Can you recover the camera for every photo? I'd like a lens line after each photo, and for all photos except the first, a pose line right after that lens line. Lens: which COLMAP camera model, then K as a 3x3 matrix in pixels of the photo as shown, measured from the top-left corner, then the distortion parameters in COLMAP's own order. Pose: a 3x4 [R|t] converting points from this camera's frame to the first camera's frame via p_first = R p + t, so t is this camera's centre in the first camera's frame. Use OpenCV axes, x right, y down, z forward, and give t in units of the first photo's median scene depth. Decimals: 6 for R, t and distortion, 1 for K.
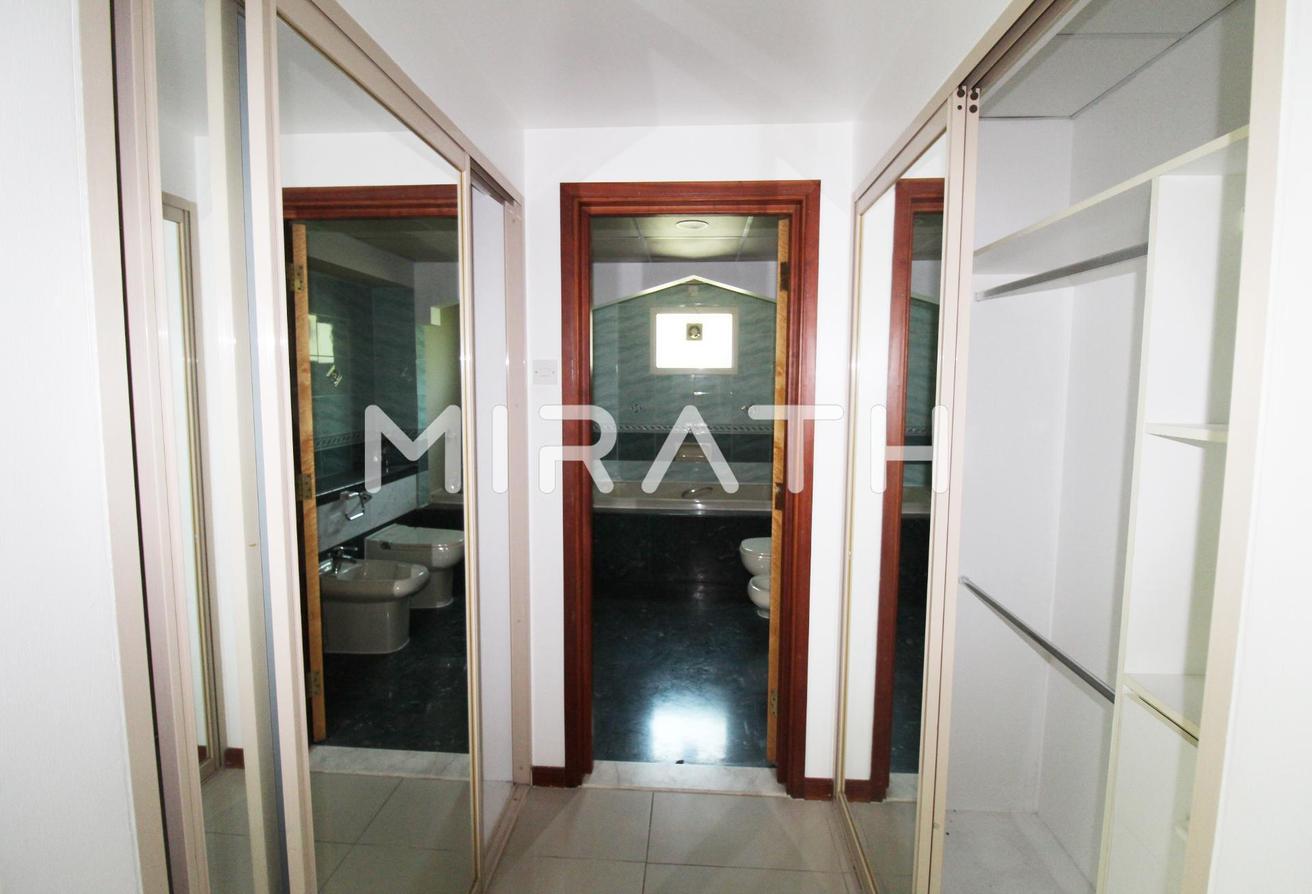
lens RADIAL K [[618.0, 0, 658.2], [0, 618.0, 446.1], [0, 0, 1]] dist [-0.011677, -0.000807]
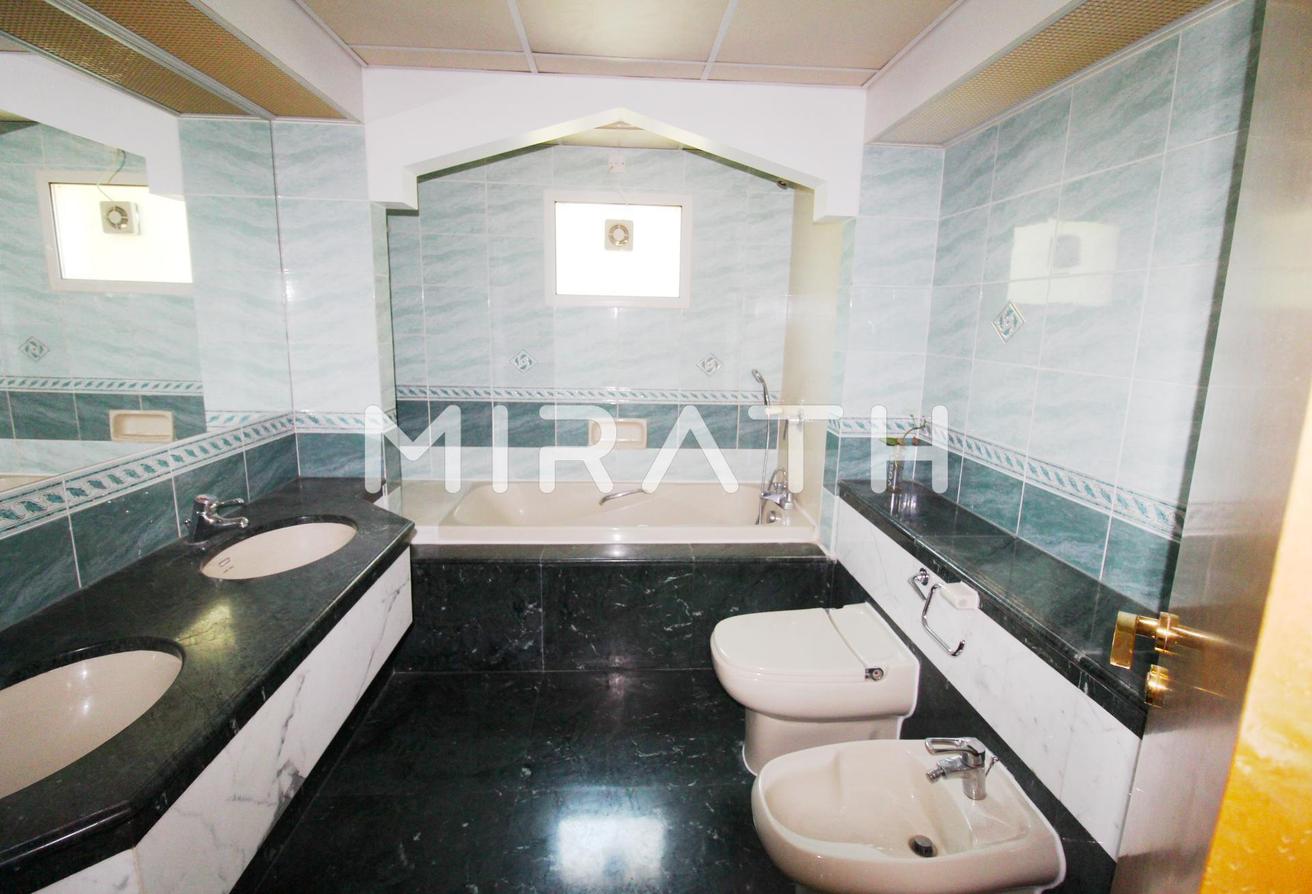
lens RADIAL K [[618.0, 0, 660.4], [0, 618.0, 432.9], [0, 0, 1]] dist [-0.011677, -0.000807]
pose [[0.992407, -0.011133, 0.122495, 0.022549], [0.000368, 0.996160, 0.087549, -0.045031], [-0.123000, -0.086839, 0.988600, 0.381902]]
